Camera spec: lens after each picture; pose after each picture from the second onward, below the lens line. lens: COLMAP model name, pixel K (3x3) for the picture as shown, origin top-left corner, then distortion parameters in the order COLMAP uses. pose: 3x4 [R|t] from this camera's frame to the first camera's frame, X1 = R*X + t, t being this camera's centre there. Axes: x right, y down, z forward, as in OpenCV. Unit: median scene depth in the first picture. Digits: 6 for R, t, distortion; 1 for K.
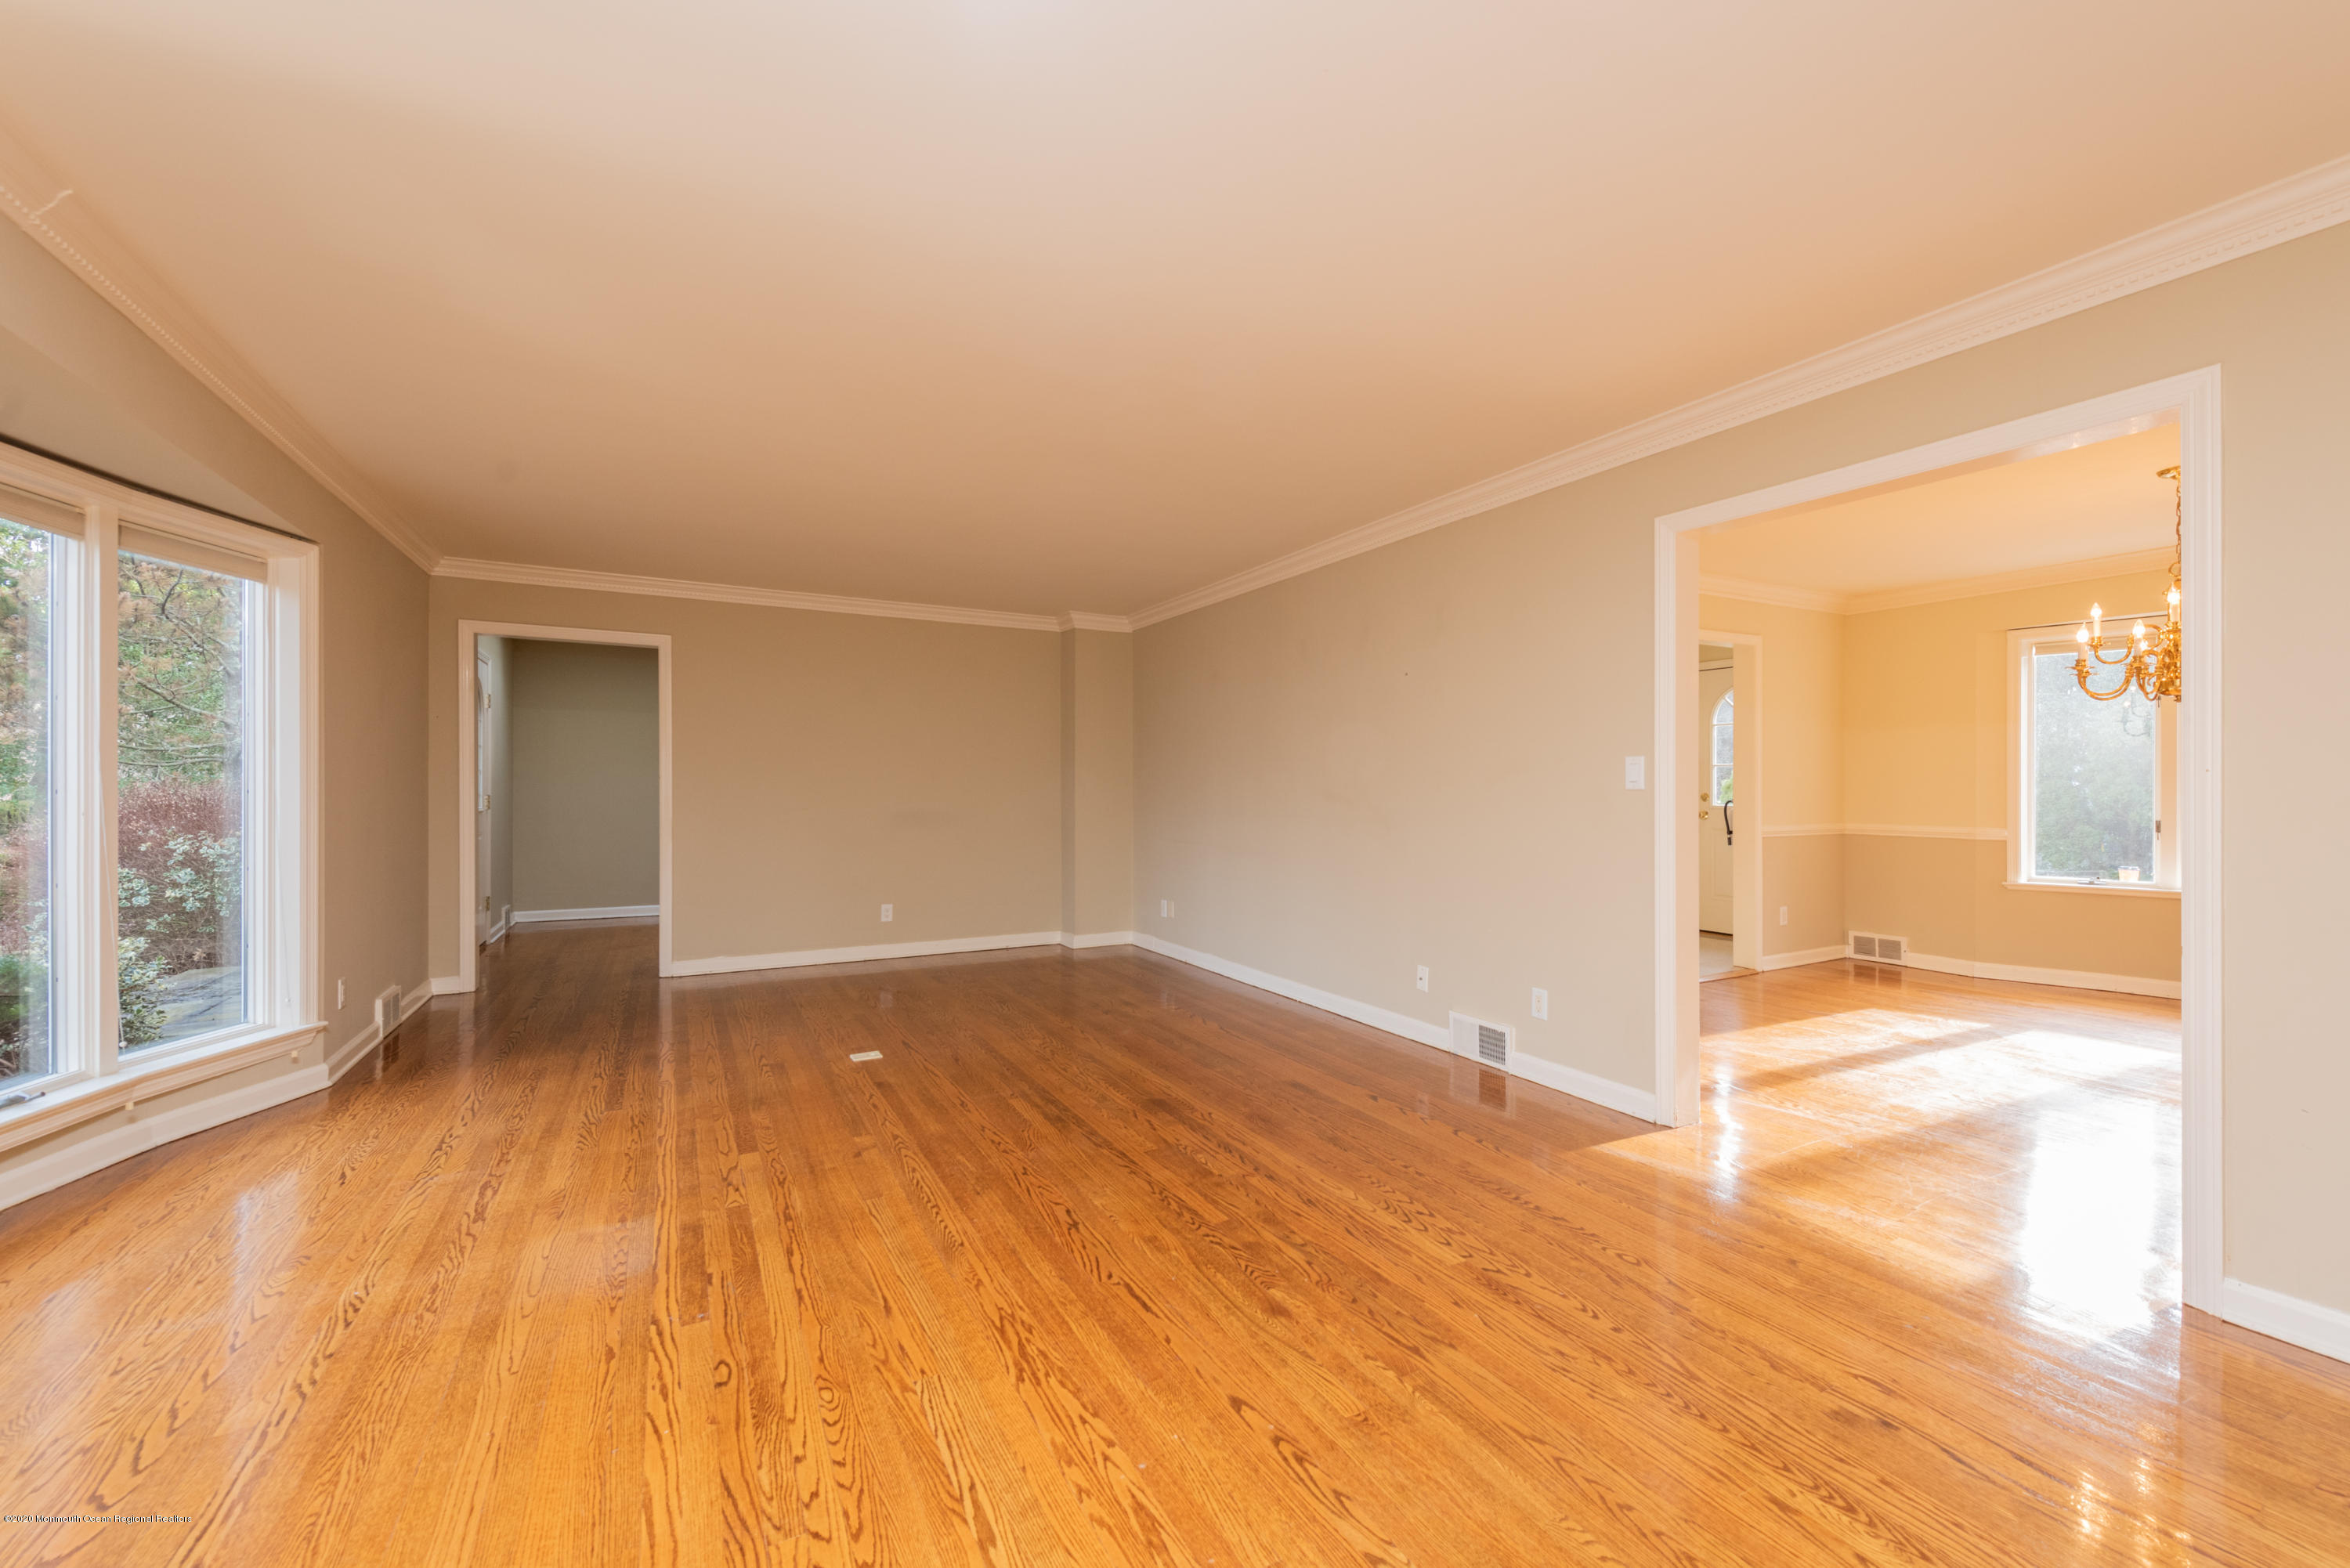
lens RADIAL K [[936.3, 0, 1177.9], [0, 936.3, 799.2], [0, 0, 1]] dist [0.015507, -0.000282]
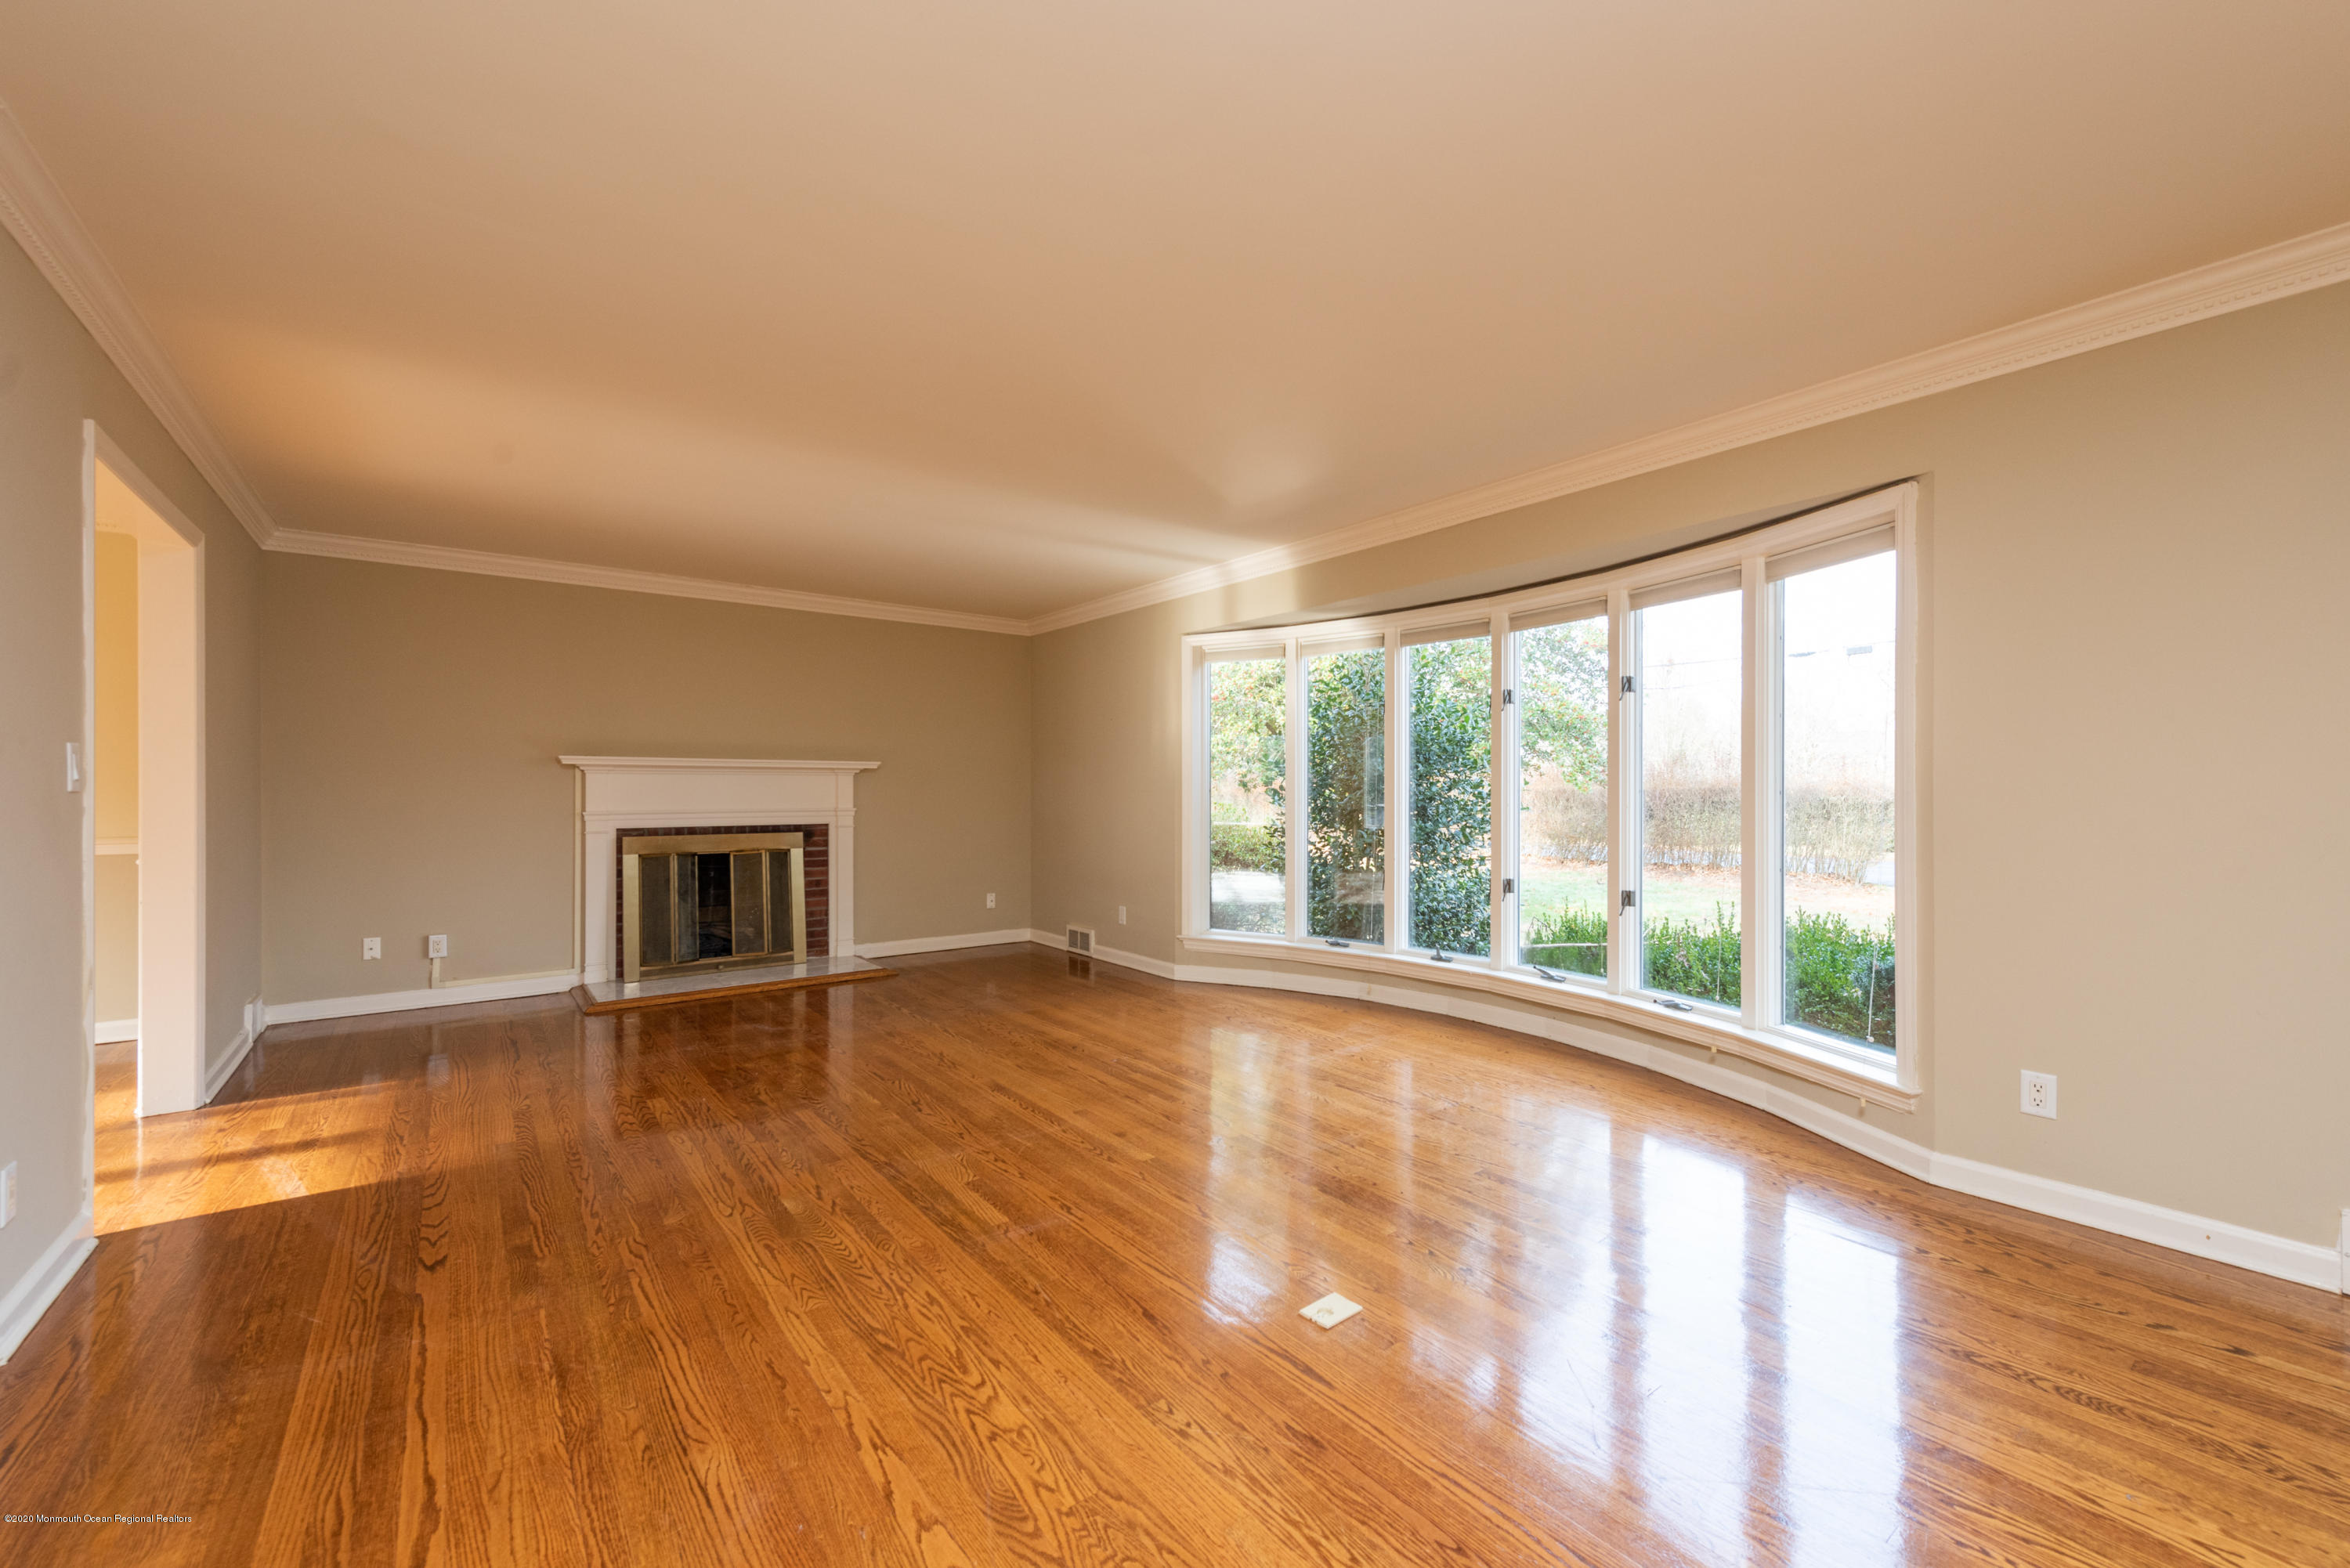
lens RADIAL K [[959.3, 0, 1189.6], [0, 959.3, 782.9], [0, 0, 1]] dist [0.009749, -0.000677]
pose [[-0.986257, -0.001536, -0.165213, -0.218622], [-0.002976, 0.999960, 0.008470, -0.026288], [0.165194, 0.008846, -0.986221, 1.960800]]
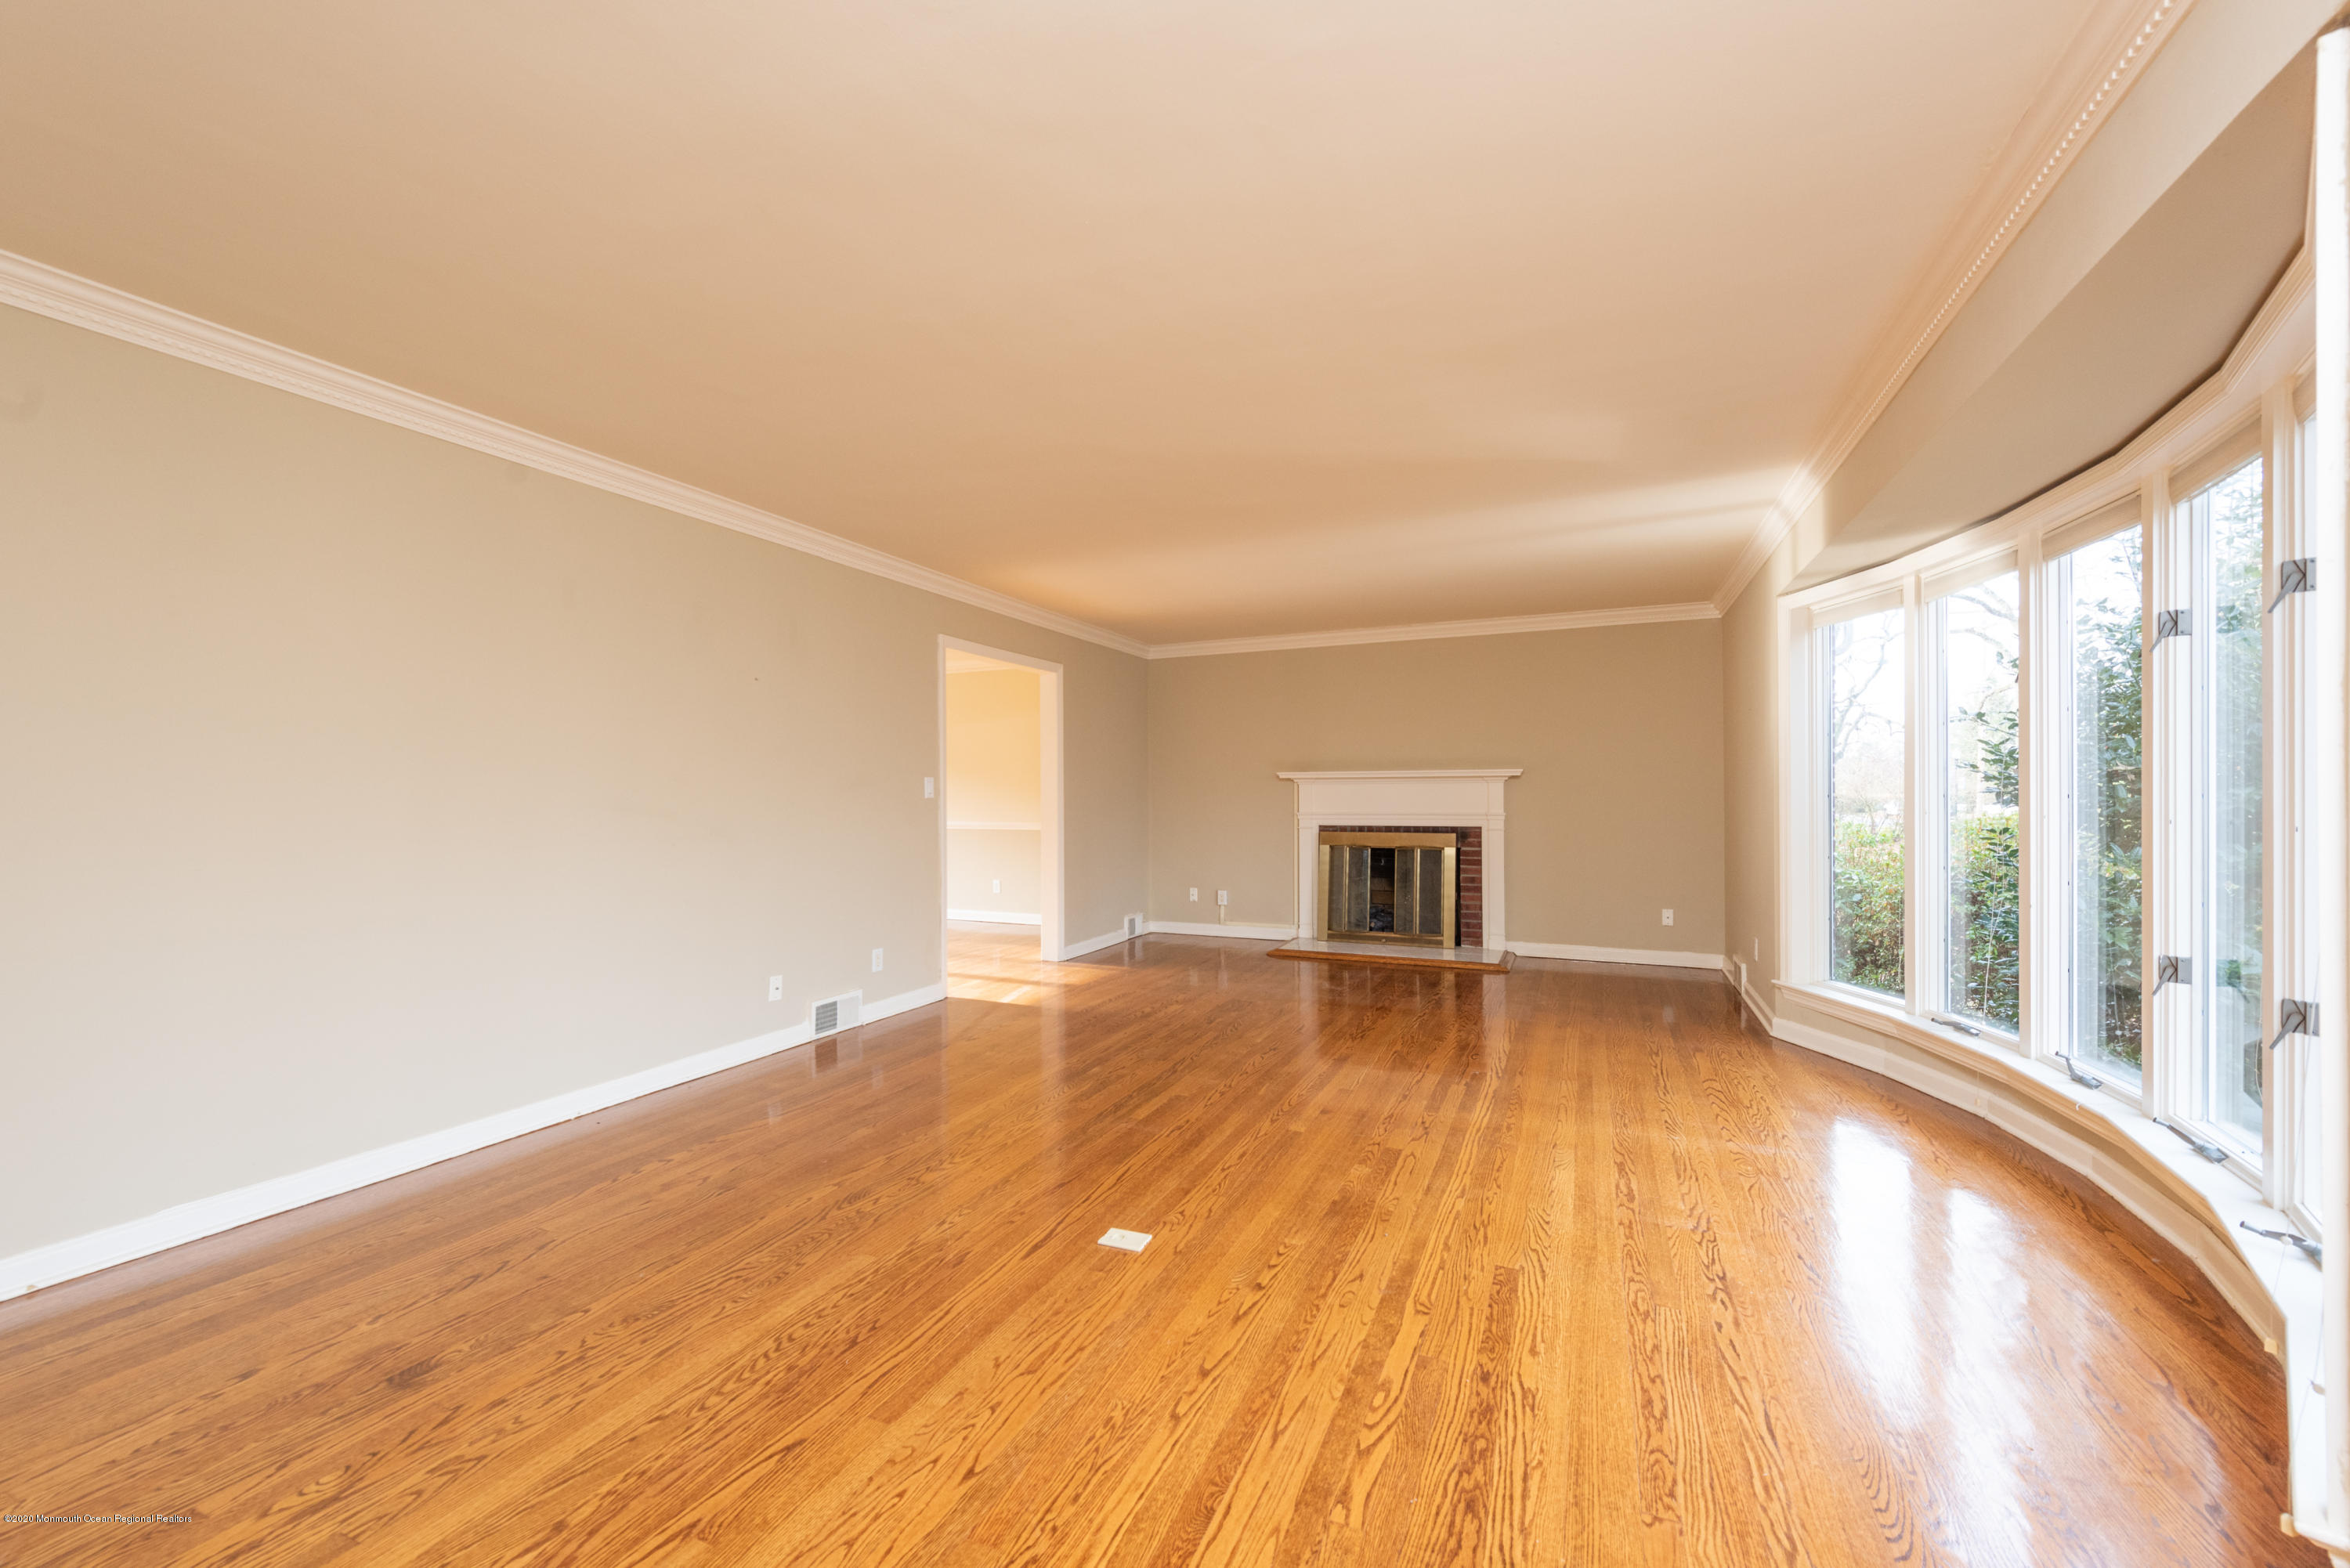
lens RADIAL K [[936.6, 0, 1146.1], [0, 936.6, 788.8], [0, 0, 1]] dist [0.014826, -0.000227]
pose [[-0.592539, 0.008411, 0.805498, -1.084781], [0.016614, 0.999860, 0.001781, -0.024974], [-0.805371, 0.014438, -0.592596, 1.753093]]
